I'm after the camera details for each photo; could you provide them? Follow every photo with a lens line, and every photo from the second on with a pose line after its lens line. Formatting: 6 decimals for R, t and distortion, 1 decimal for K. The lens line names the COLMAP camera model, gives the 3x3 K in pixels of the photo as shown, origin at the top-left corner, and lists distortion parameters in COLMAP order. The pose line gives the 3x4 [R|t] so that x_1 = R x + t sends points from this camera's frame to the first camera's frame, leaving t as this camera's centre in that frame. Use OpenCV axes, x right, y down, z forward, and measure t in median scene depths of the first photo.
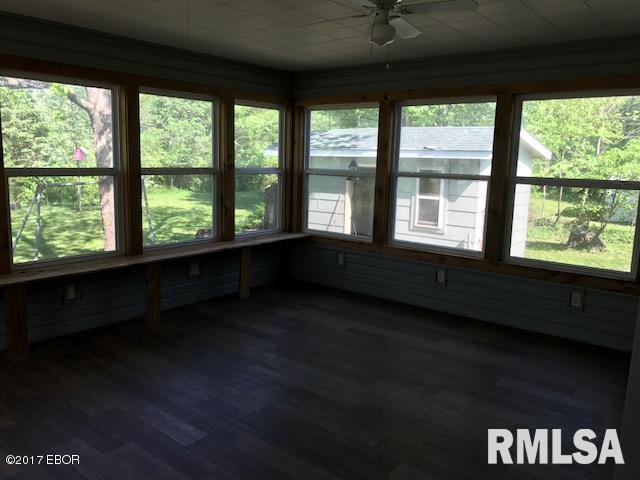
lens RADIAL K [[529.7, 0, 320.2], [0, 529.7, 239.6], [0, 0, 1]] dist [0.012063, -0.006878]
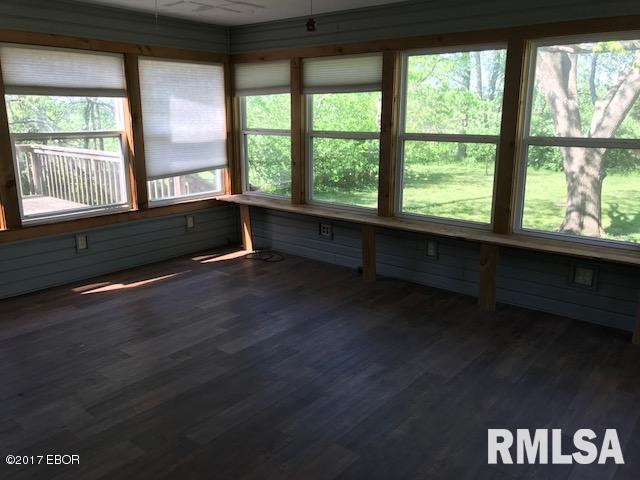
lens RADIAL K [[529.7, 0, 322.8], [0, 529.7, 238.3], [0, 0, 1]] dist [0.012063, -0.006878]
pose [[-0.013528, 0.206364, -0.978382, 0.671820], [-0.167589, 0.964162, 0.205682, -0.122169], [0.985764, 0.166748, 0.021541, 0.848105]]
